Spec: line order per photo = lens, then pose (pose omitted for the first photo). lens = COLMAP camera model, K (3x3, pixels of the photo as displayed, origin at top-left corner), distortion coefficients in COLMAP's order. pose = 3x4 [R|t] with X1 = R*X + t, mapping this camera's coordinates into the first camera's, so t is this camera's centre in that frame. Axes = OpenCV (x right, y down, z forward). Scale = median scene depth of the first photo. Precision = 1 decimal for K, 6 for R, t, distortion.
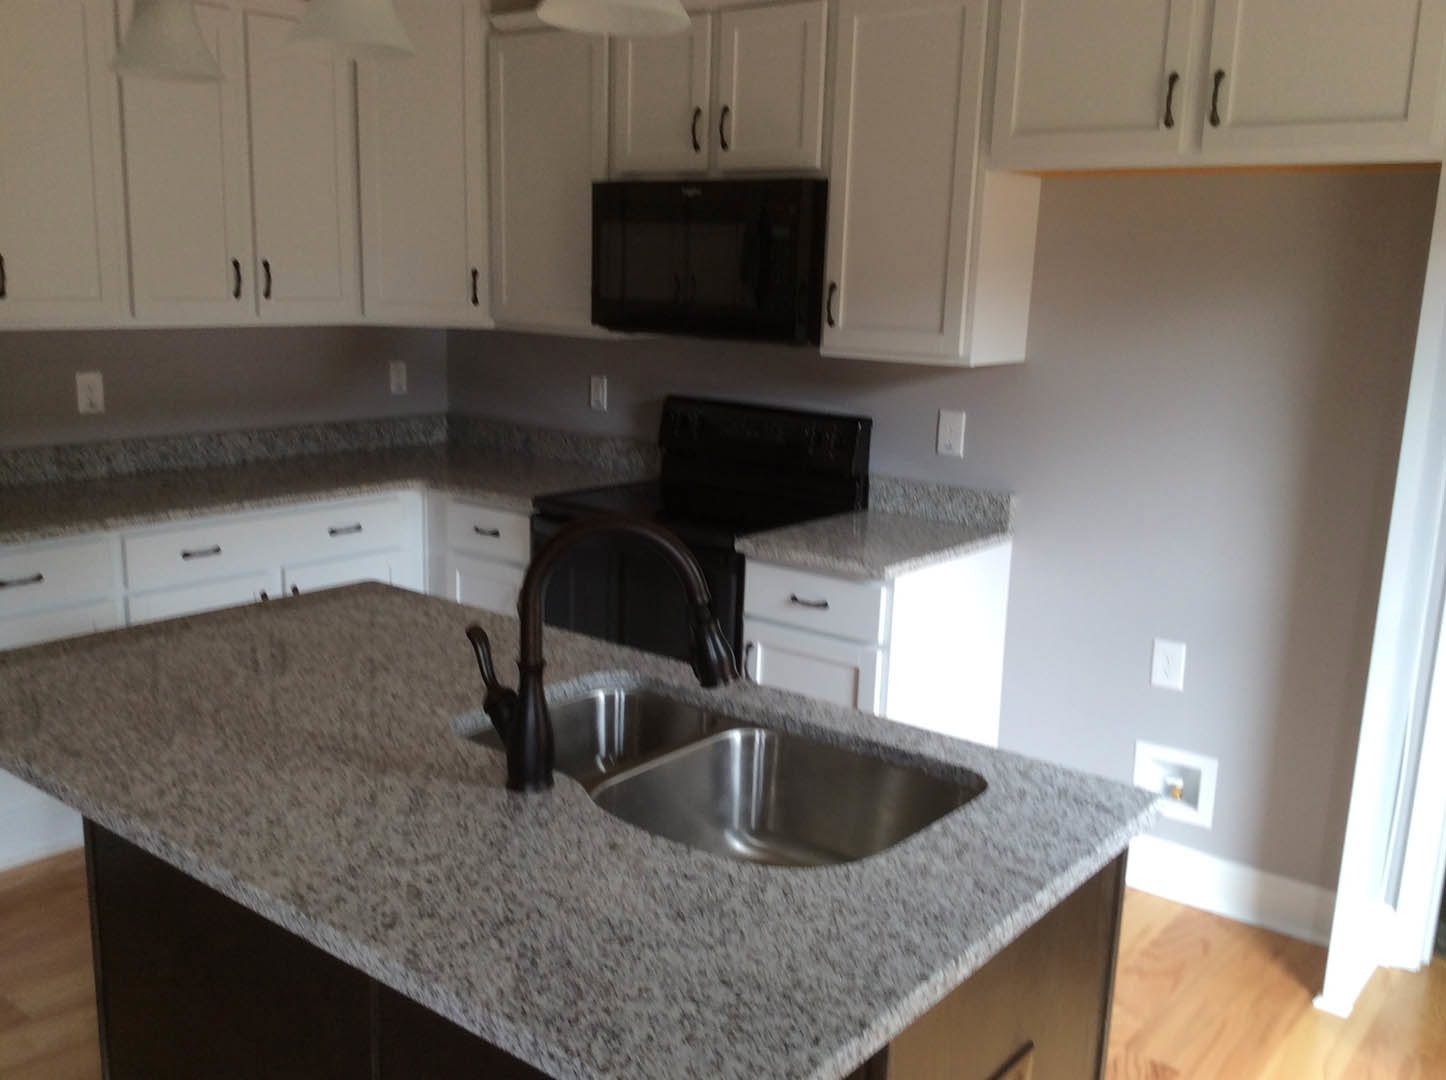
lens RADIAL K [[1320.2, 0, 732.6], [0, 1320.2, 548.0], [0, 0, 1]] dist [0.151597, -0.329759]
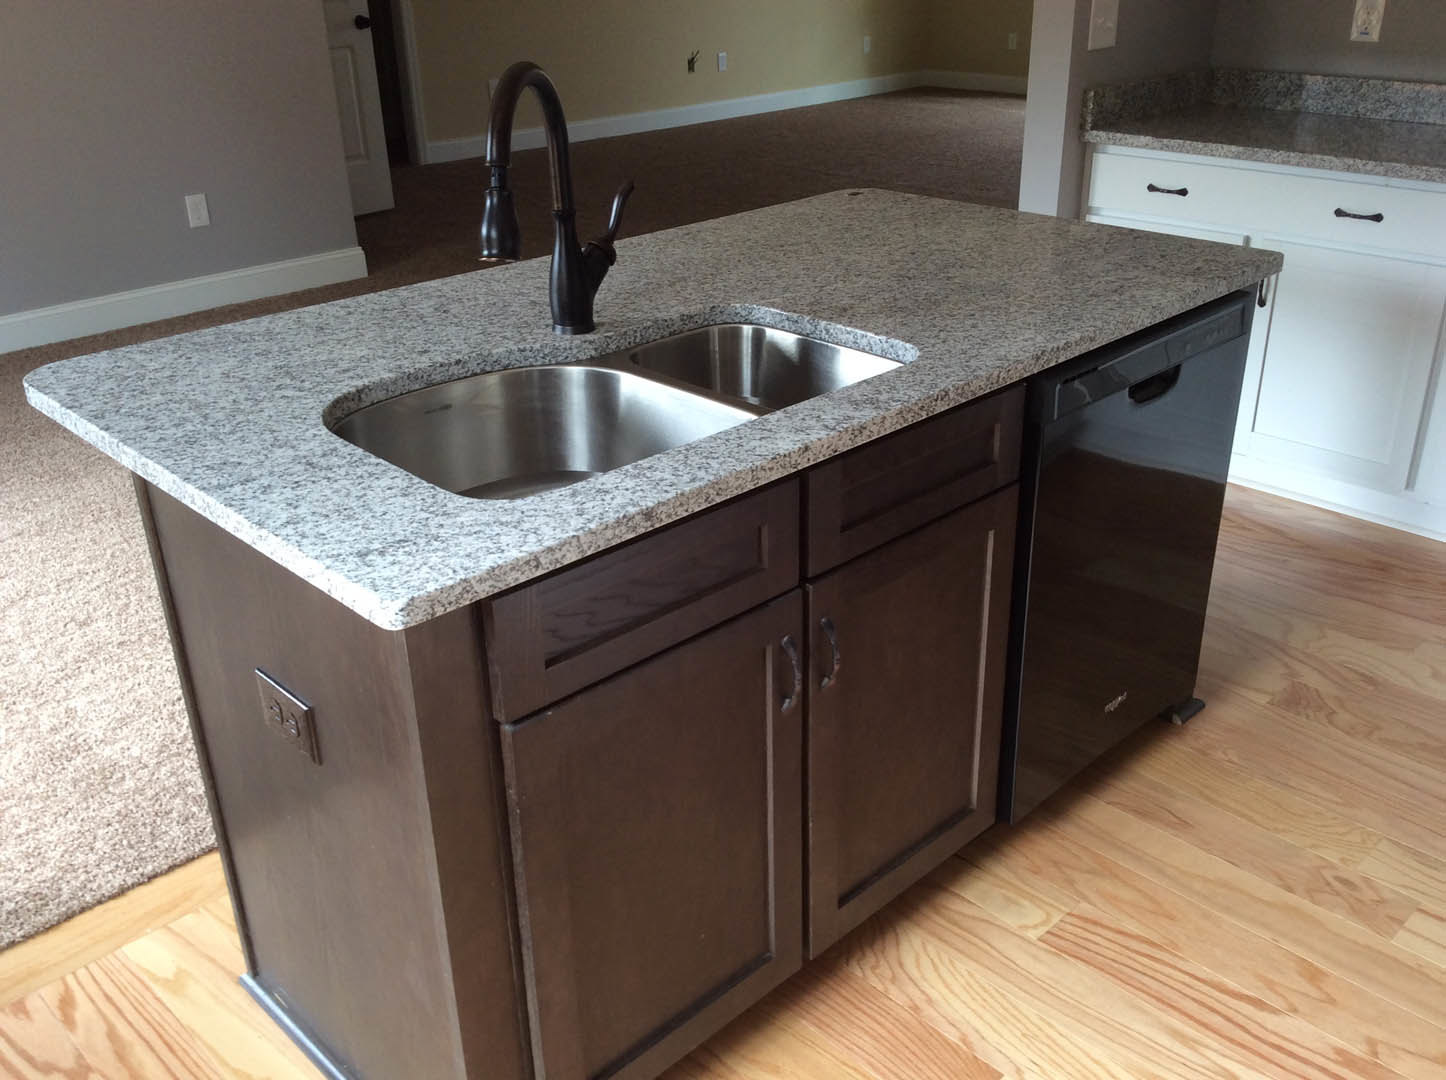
lens RADIAL K [[1334.1, 0, 728.0], [0, 1334.1, 558.4], [0, 0, 1]] dist [-0.005490, -0.004010]
pose [[-0.133314, 0.412590, -0.901109, 1.050693], [-0.191348, 0.881402, 0.431875, -0.179265], [0.972427, 0.230000, -0.038555, 1.413519]]
